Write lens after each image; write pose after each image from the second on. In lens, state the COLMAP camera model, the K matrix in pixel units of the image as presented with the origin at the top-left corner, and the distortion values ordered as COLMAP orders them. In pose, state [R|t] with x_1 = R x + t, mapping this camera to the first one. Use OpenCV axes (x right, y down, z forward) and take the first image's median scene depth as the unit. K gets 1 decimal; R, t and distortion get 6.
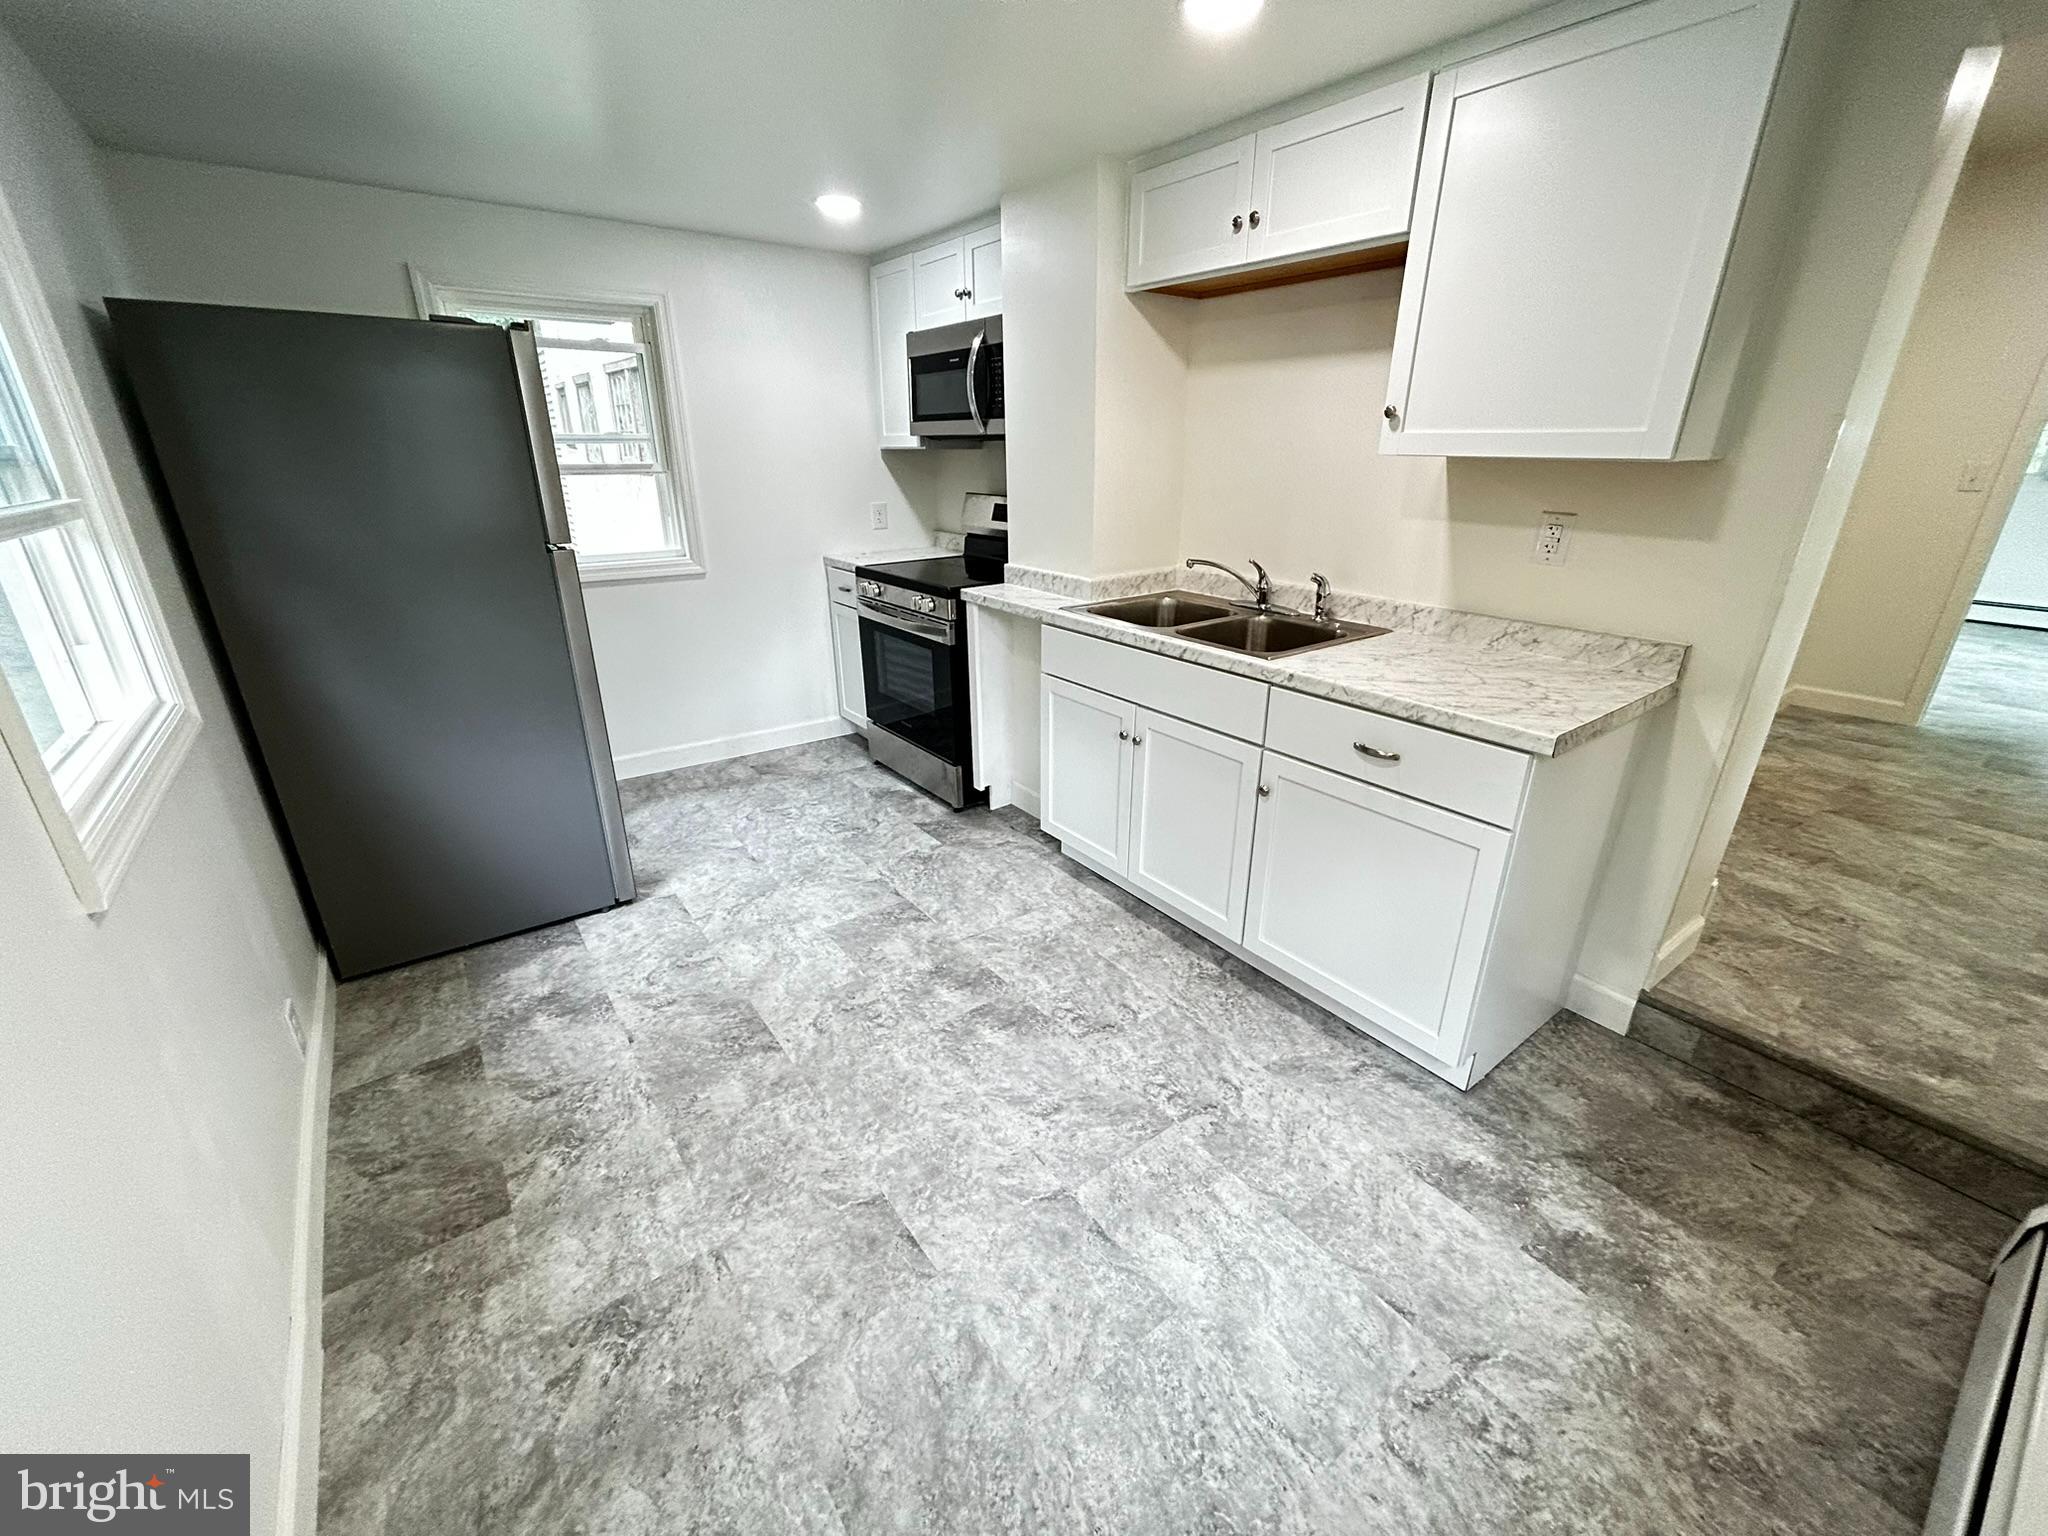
lens RADIAL K [[827.0, 0, 1024.0], [0, 827.0, 768.0], [0, 0, 1]] dist [-0.000766, 0.000847]
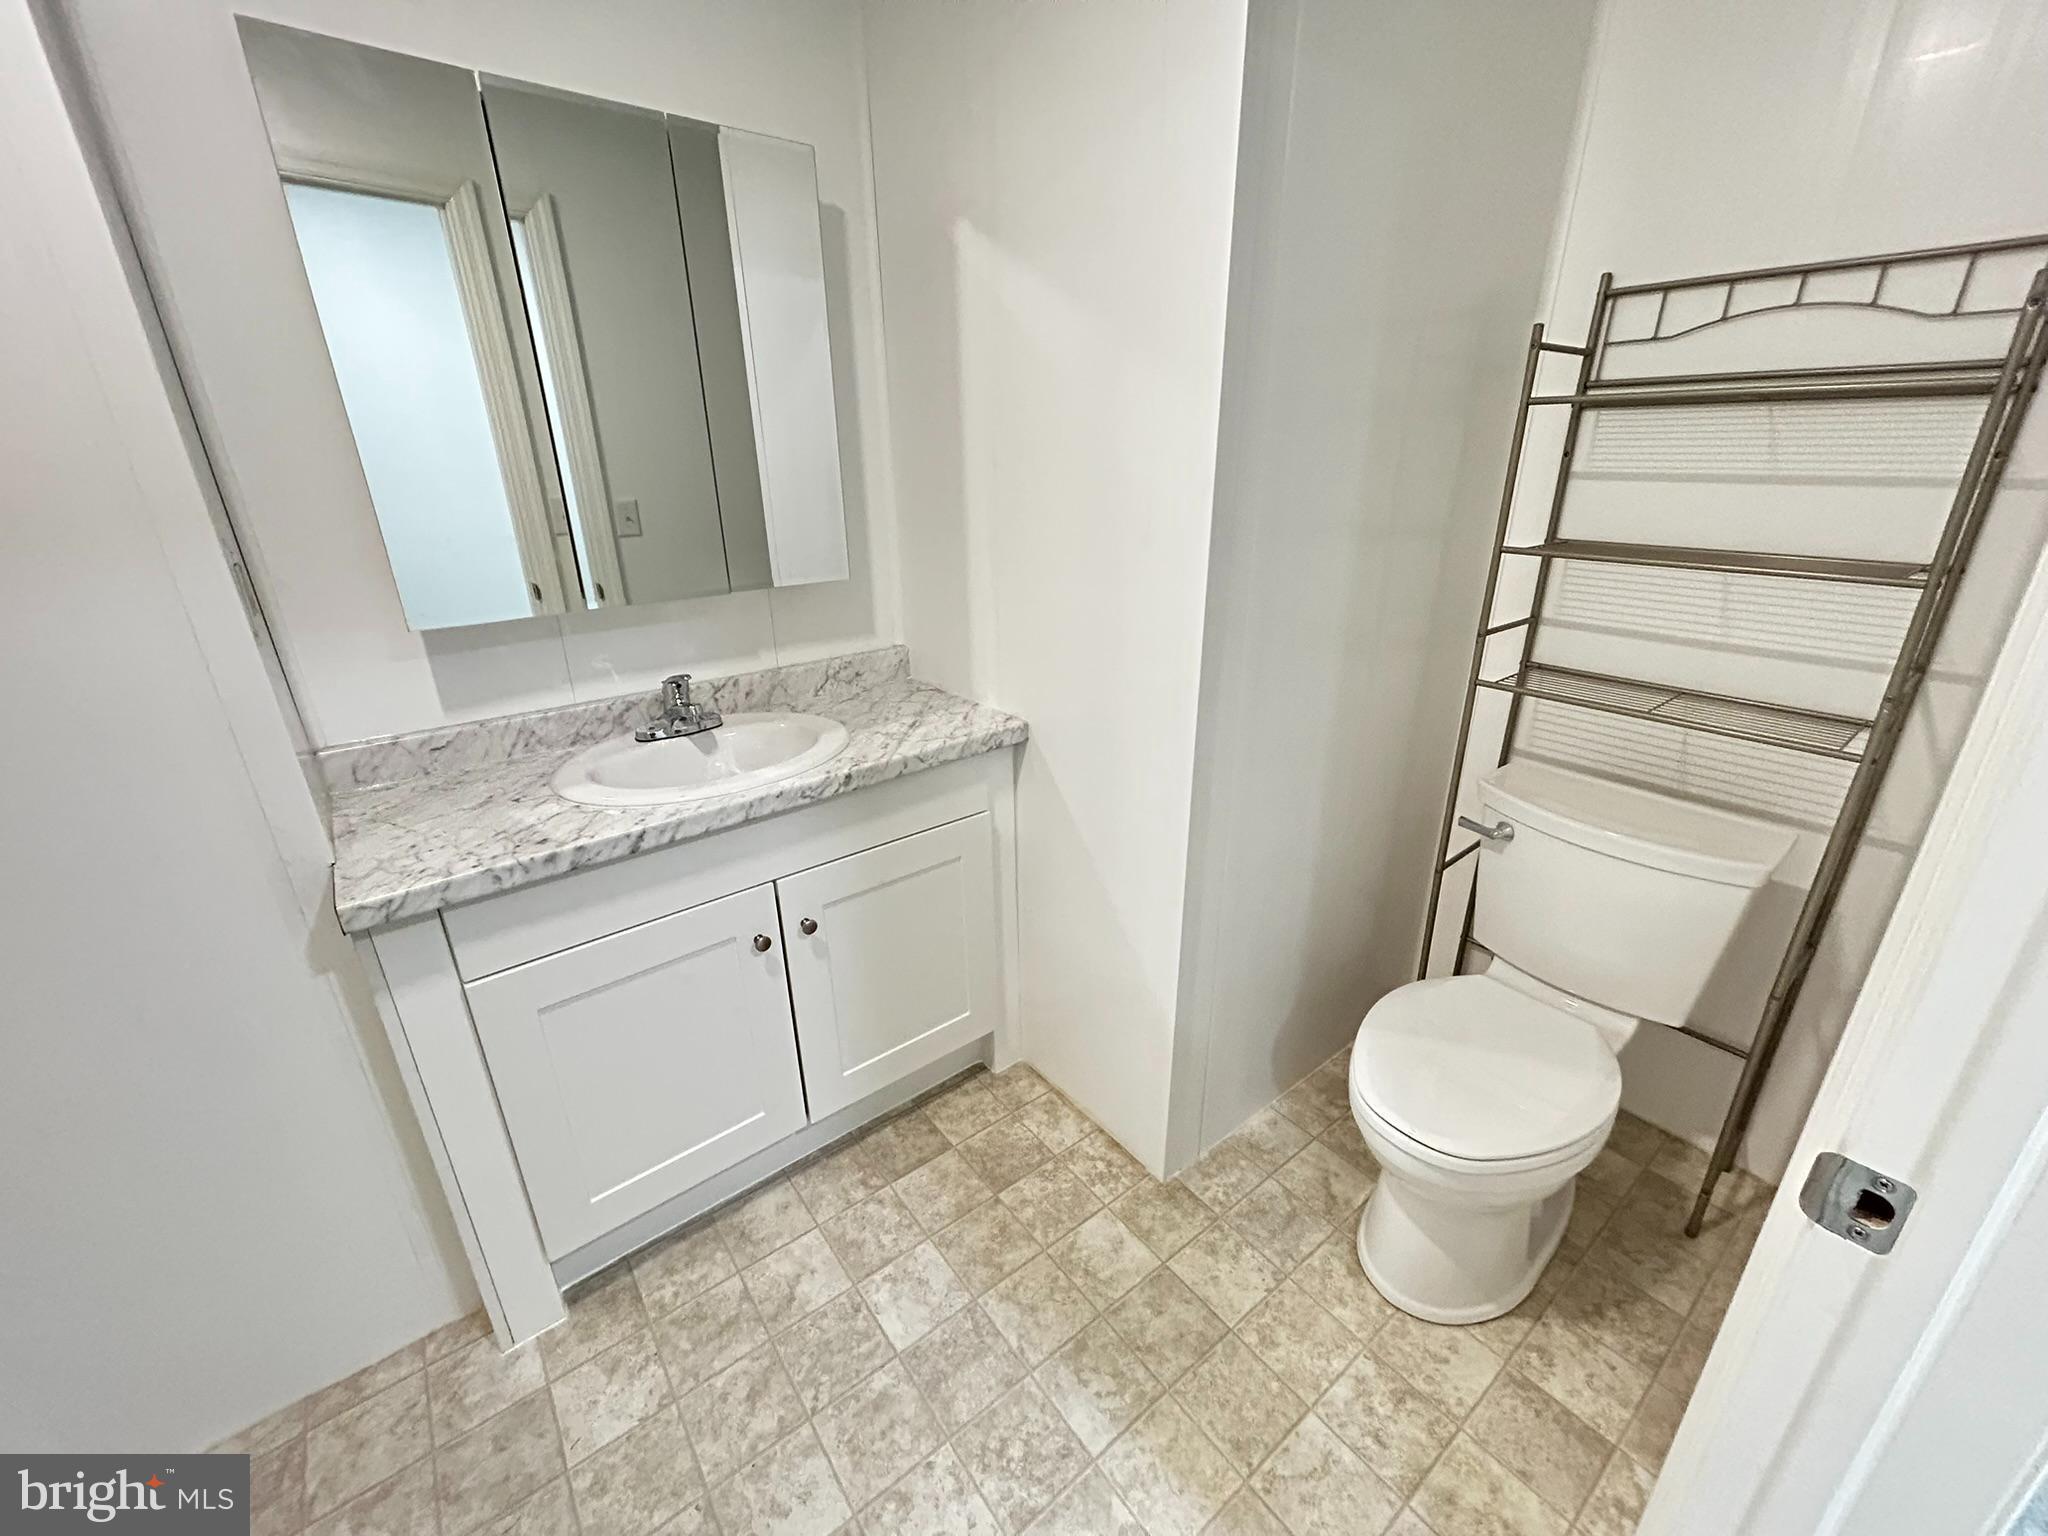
lens RADIAL K [[830.9, 0, 1023.6], [0, 830.9, 766.0], [0, 0, 1]] dist [-0.007954, 0.005559]
pose [[-0.024423, -0.358046, 0.933384, -0.284216], [0.395967, 0.853837, 0.337893, -0.244058], [-0.917940, 0.377842, 0.120921, 0.617355]]
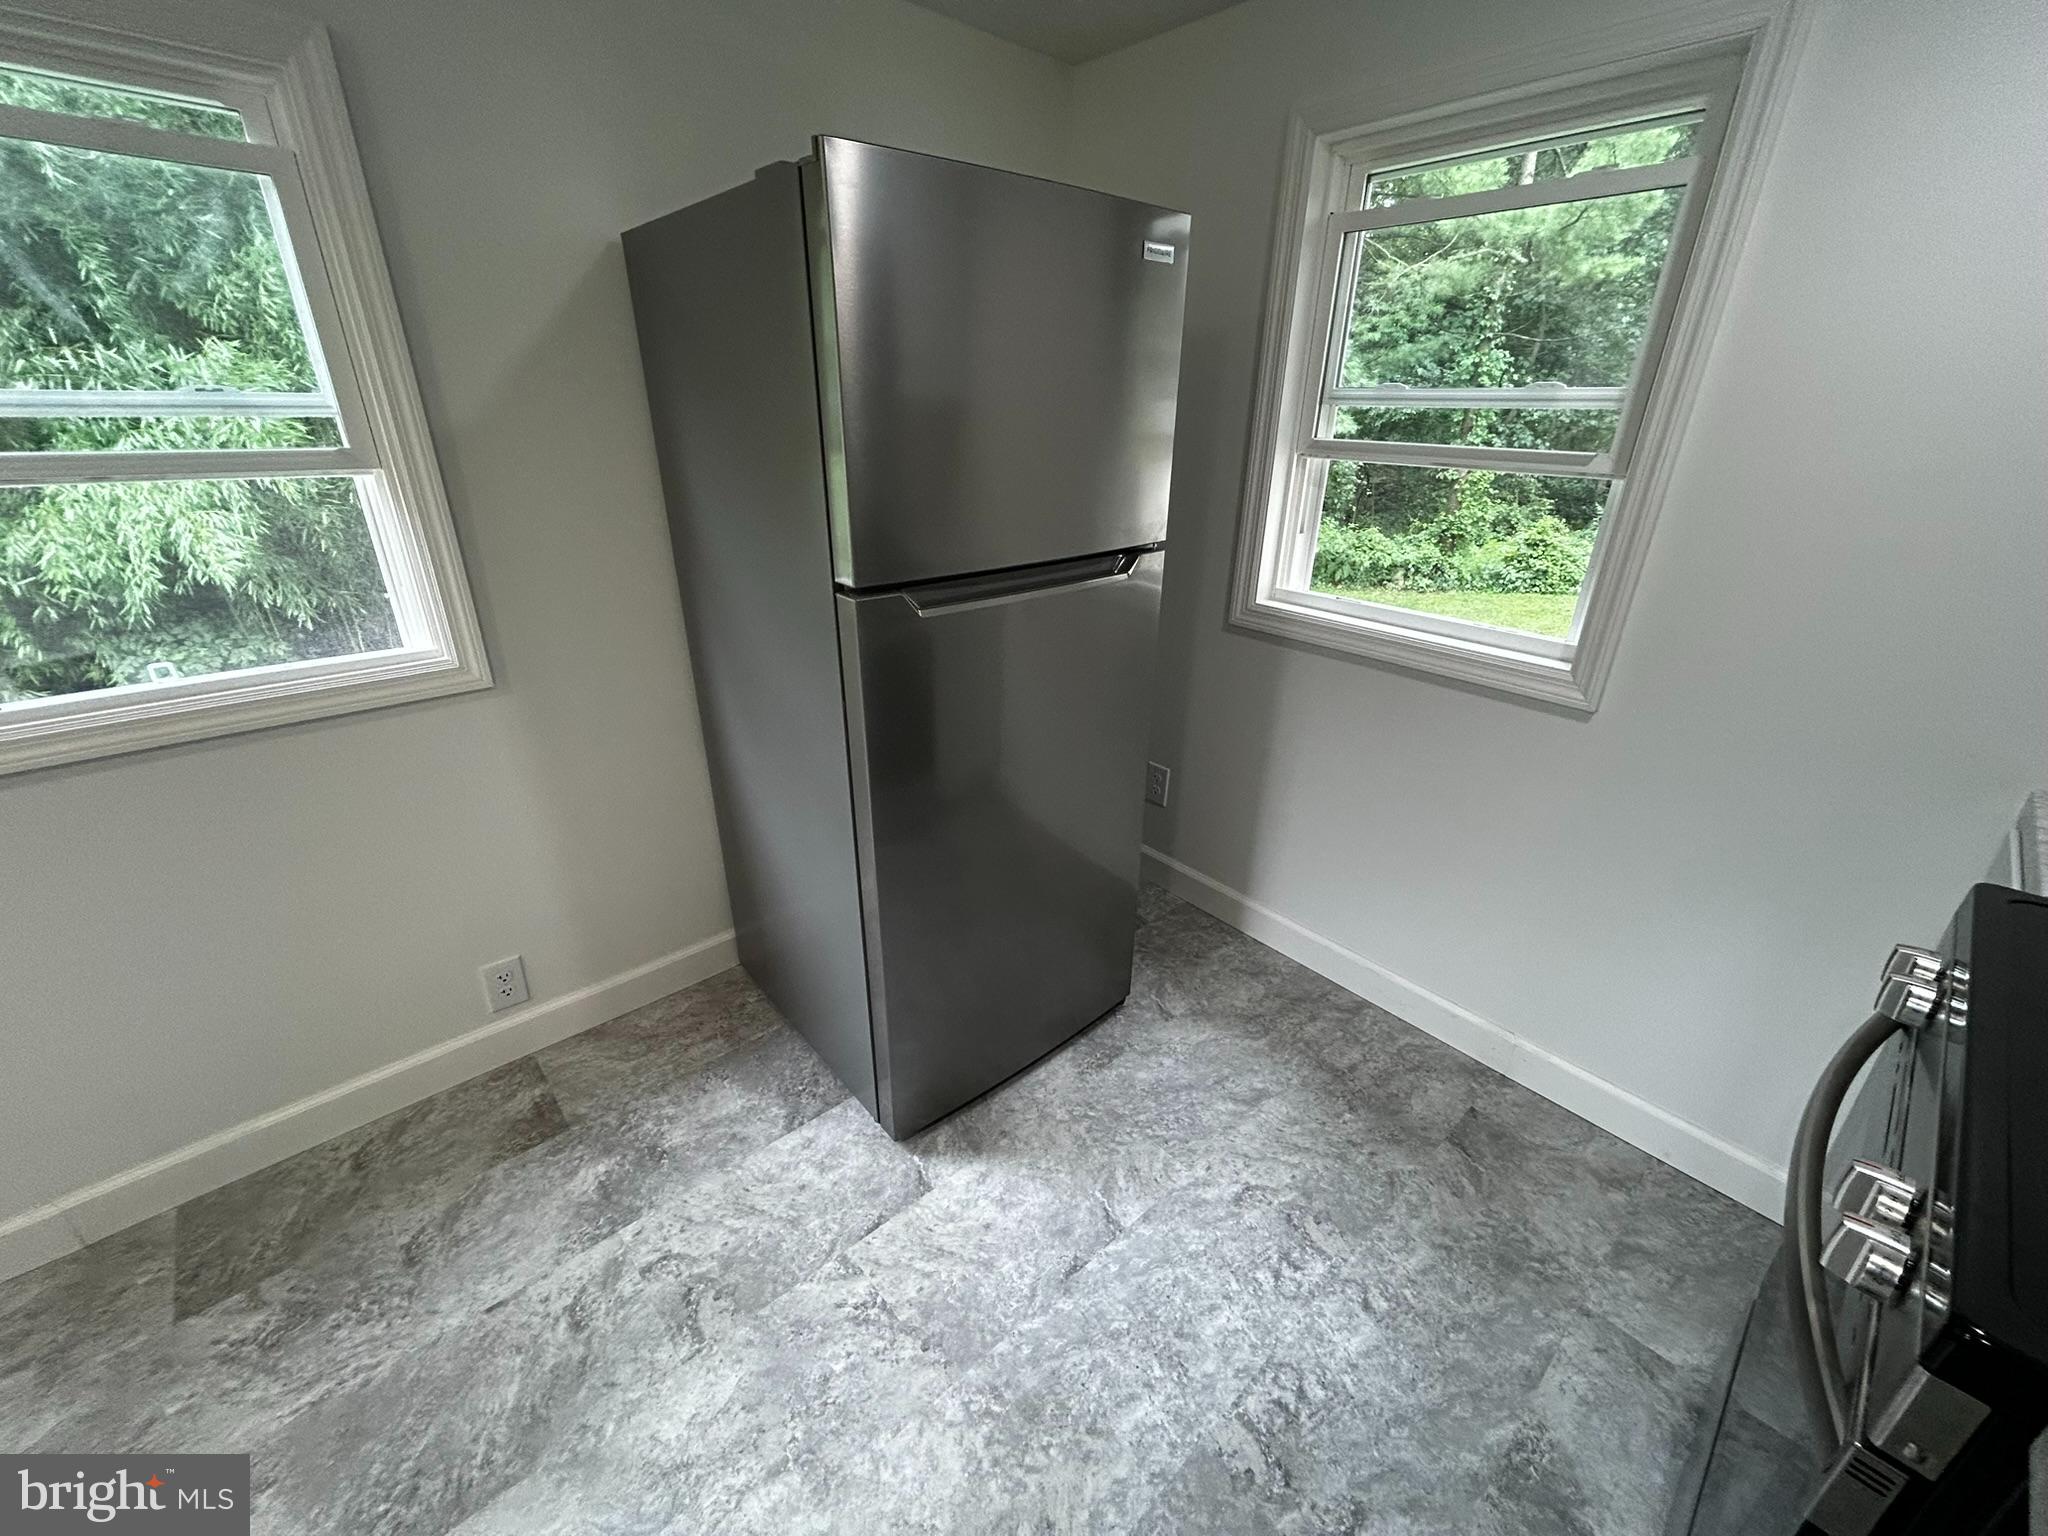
lens RADIAL K [[827.0, 0, 1024.0], [0, 827.0, 768.0], [0, 0, 1]] dist [-0.000766, 0.000847]
pose [[0.088878, 0.403220, -0.910777, -0.006554], [-0.375261, 0.860573, 0.344374, -0.369810], [0.922648, 0.311171, 0.227799, 0.947617]]
